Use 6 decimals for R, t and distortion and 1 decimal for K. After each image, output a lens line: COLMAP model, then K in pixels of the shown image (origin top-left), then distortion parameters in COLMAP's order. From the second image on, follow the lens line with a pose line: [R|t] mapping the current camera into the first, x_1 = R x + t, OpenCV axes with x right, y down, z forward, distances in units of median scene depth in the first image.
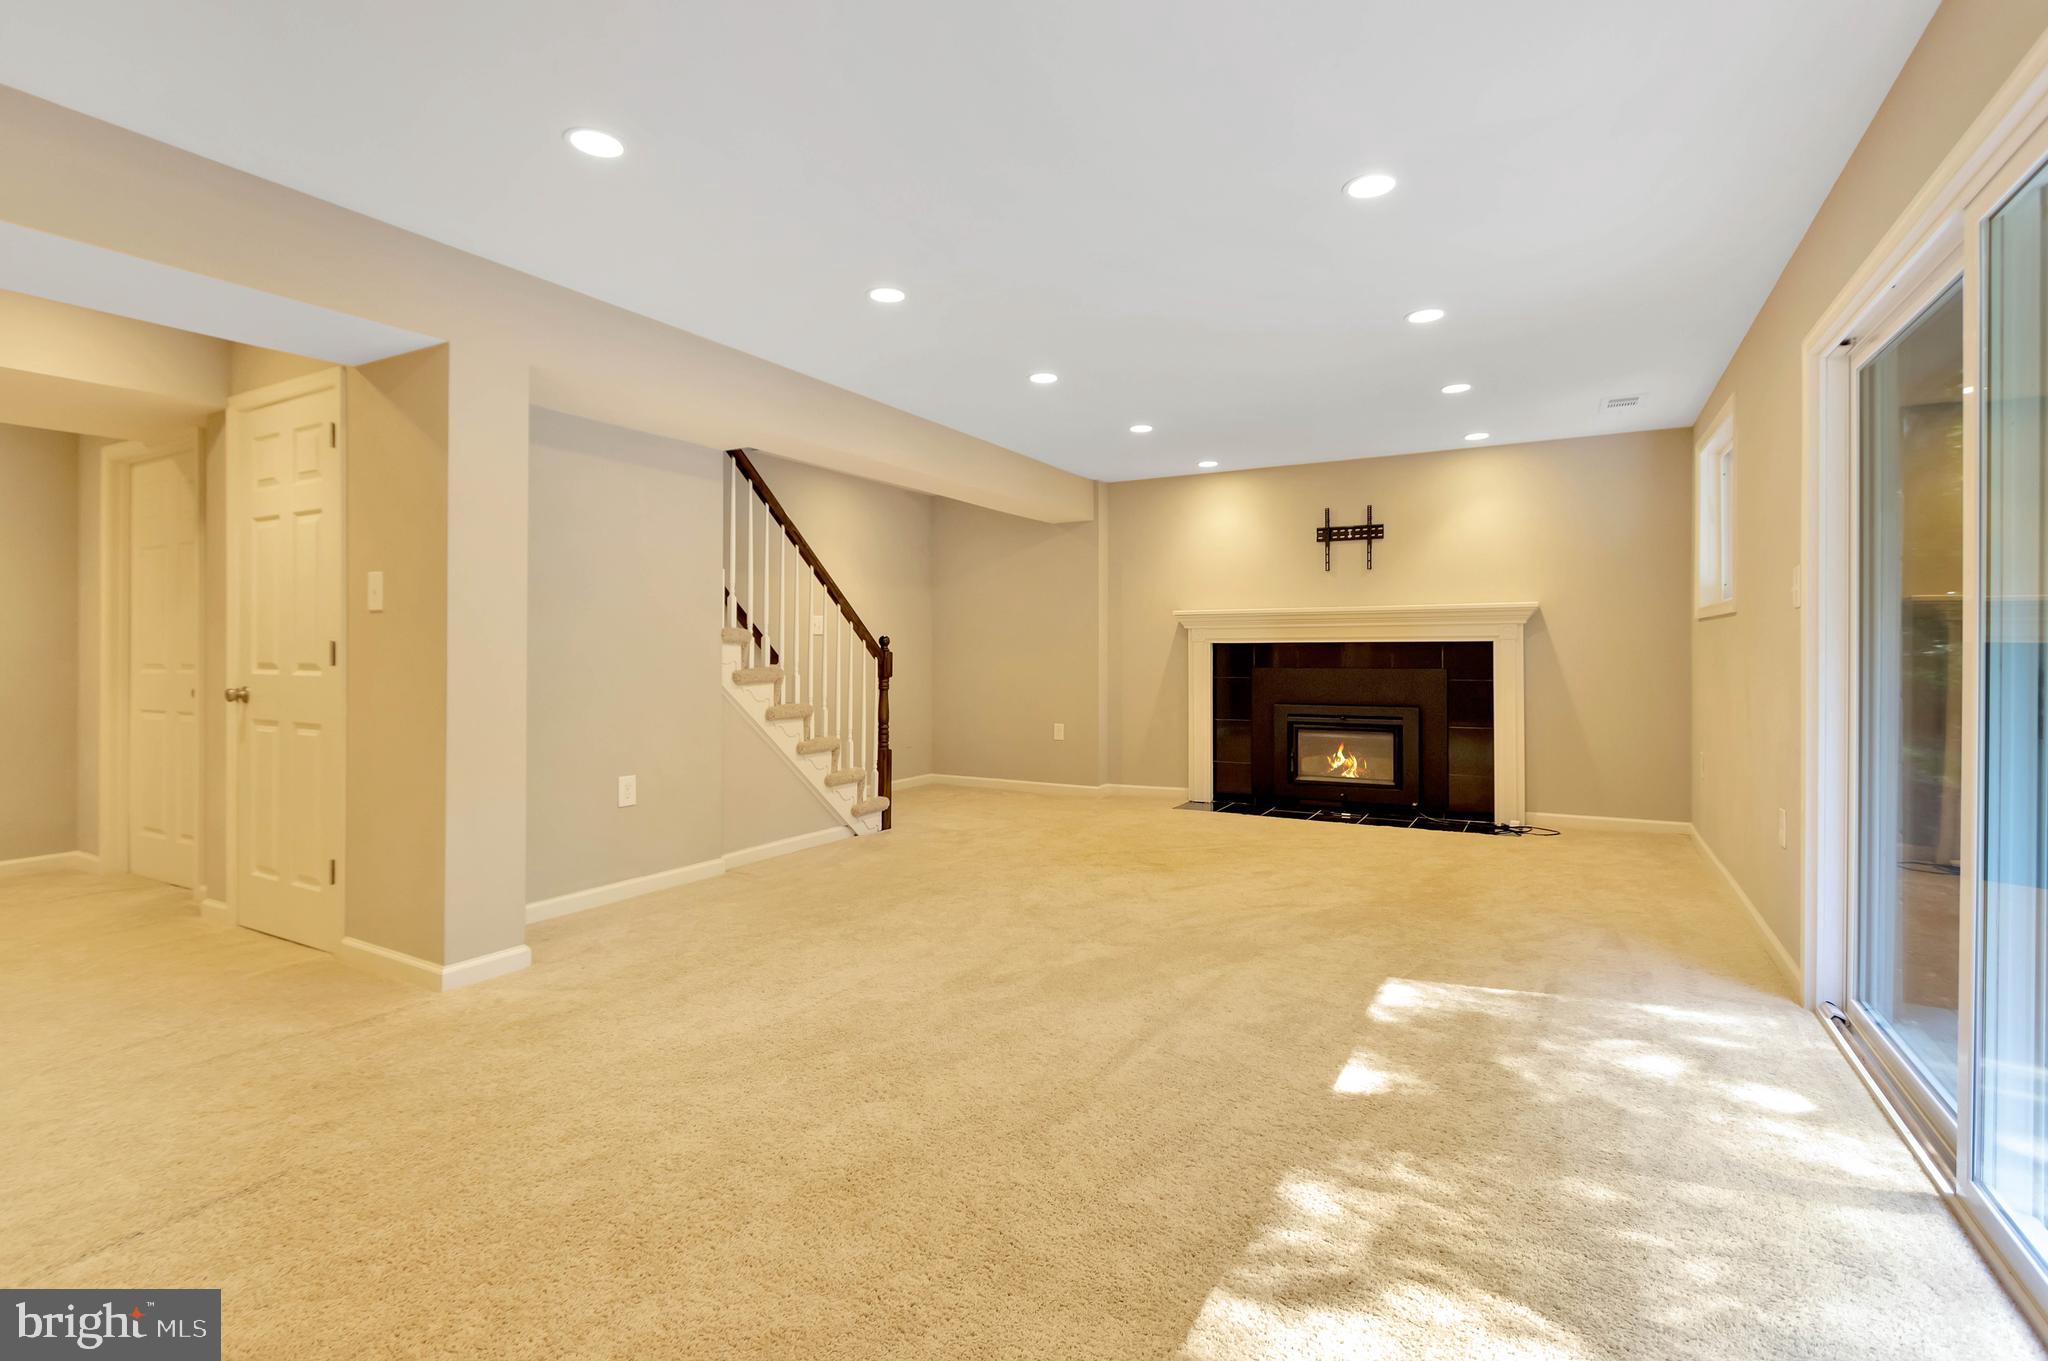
lens RADIAL K [[957.8, 0, 1026.0], [0, 957.8, 657.2], [0, 0, 1]] dist [0.003263, -0.000022]
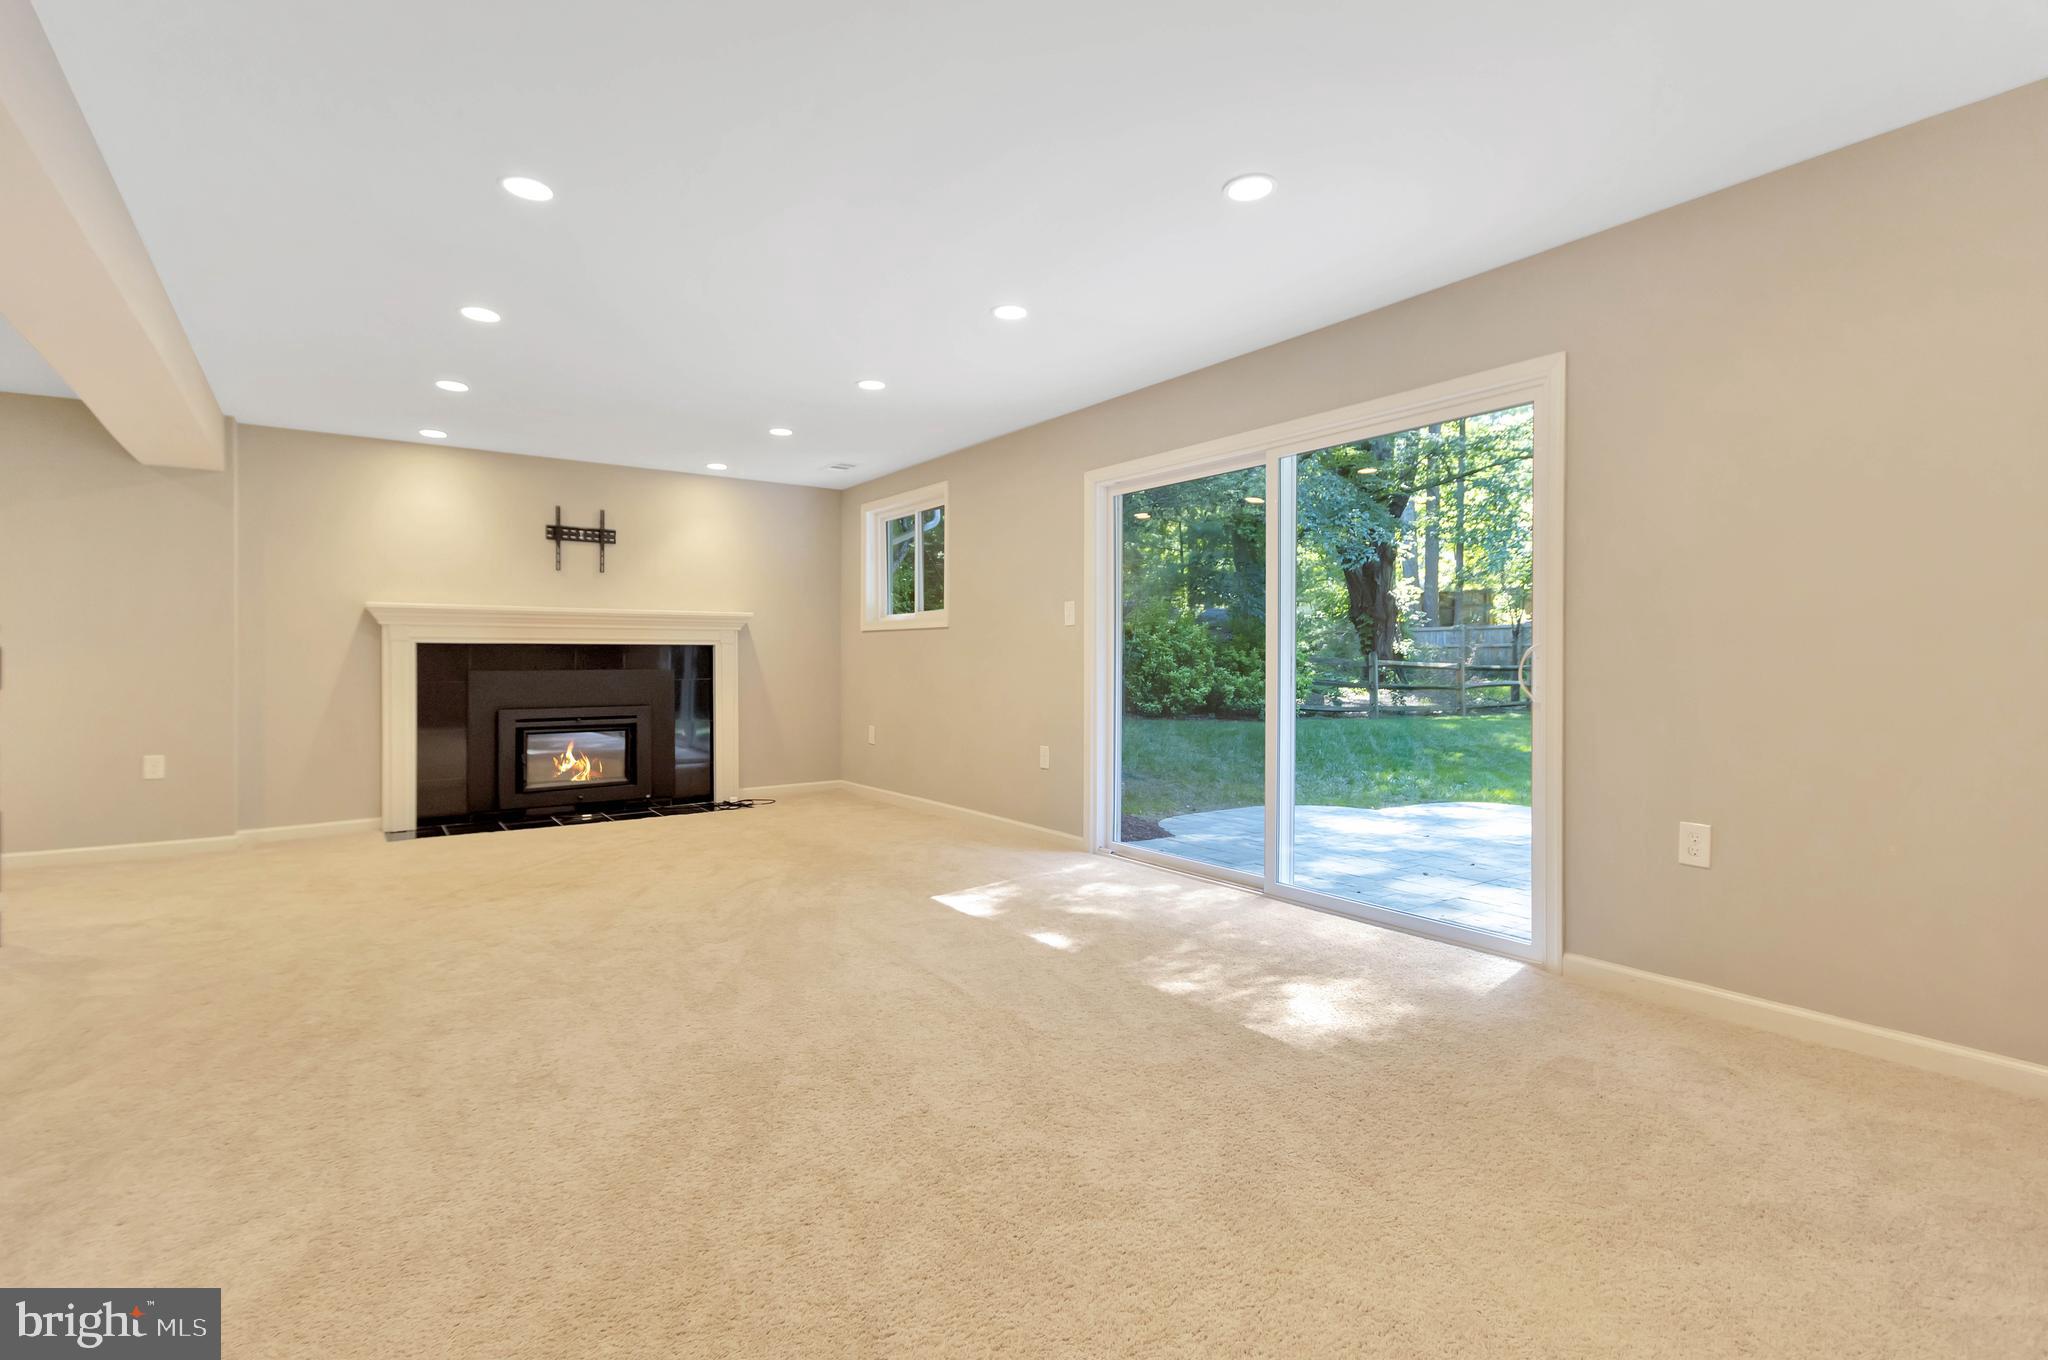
lens RADIAL K [[945.9, 0, 1024.0], [0, 945.9, 680.0], [0, 0, 1]] dist [-0.000883, -0.000996]
pose [[0.432221, -0.018086, 0.901586, -0.358696], [0.004519, 0.999830, 0.017890, 0.006549], [-0.901756, -0.003658, 0.432229, 0.159829]]
